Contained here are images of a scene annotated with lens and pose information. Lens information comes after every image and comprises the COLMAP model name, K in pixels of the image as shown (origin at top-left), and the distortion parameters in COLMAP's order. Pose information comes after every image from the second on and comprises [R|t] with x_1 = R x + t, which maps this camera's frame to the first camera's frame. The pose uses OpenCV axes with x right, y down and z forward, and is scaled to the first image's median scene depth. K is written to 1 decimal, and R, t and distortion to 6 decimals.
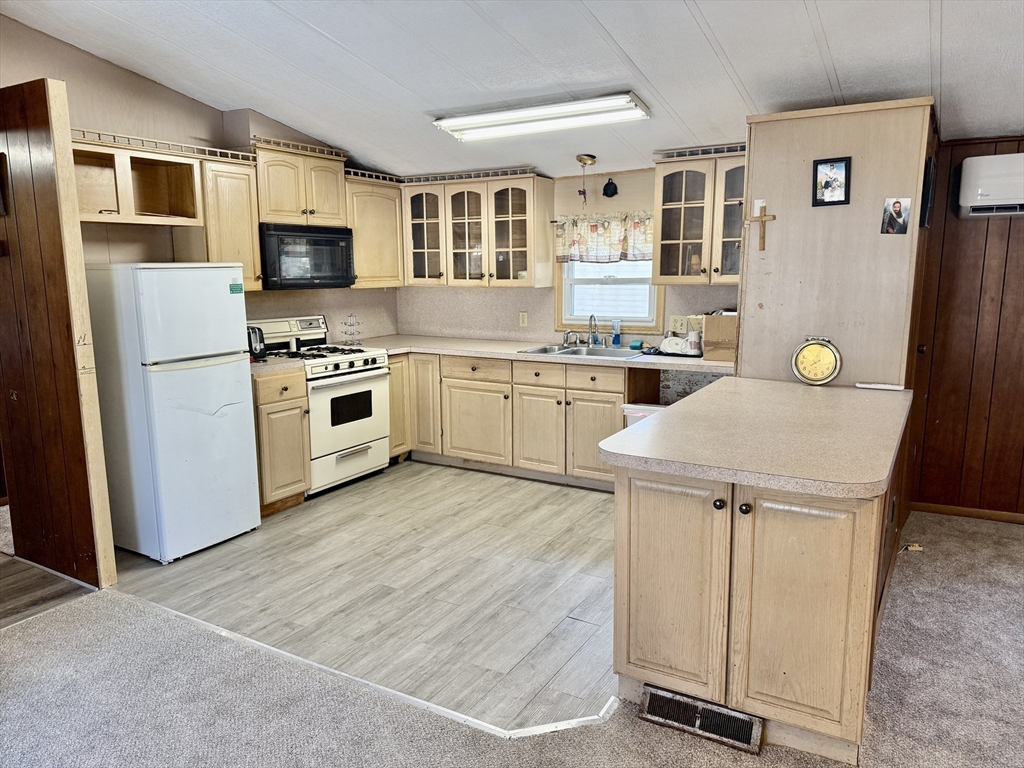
lens RADIAL K [[717.9, 0, 512.0], [0, 717.9, 389.7], [0, 0, 1]] dist [0.061994, -0.069365]
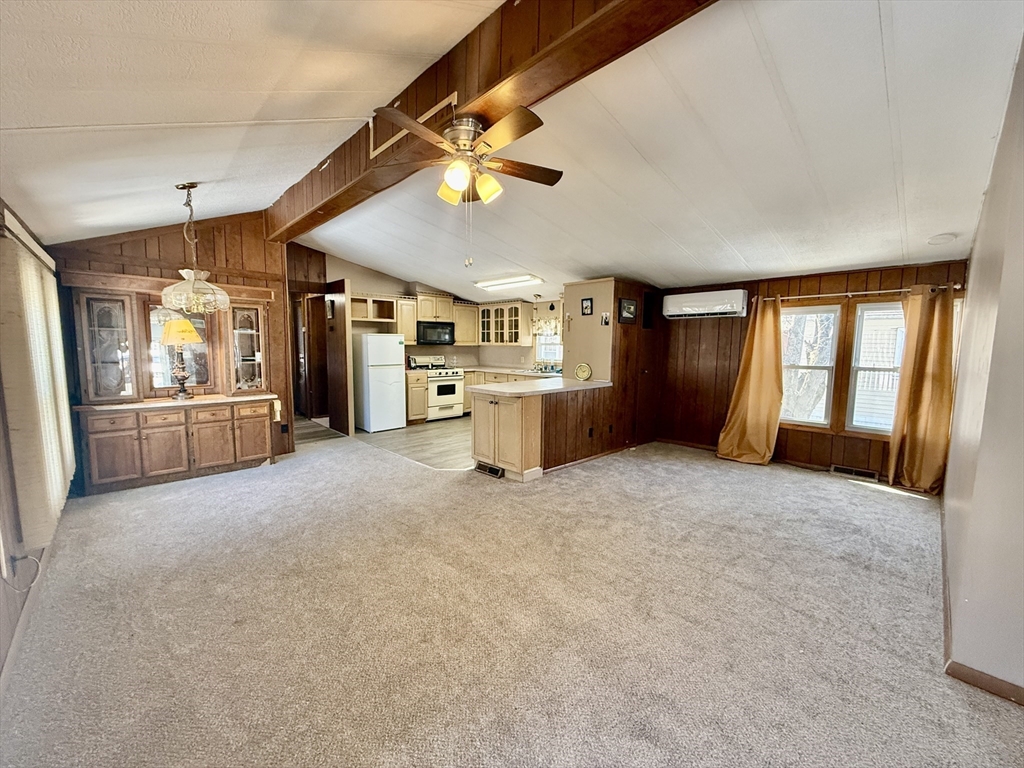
lens RADIAL K [[408.9, 0, 510.2], [0, 408.9, 384.7], [0, 0, 1]] dist [0.000889, -0.000435]
pose [[0.963788, 0.042606, -0.263243, 0.453928], [-0.061003, 0.996203, -0.062109, 0.097795], [0.259598, 0.075918, 0.962728, -0.434829]]
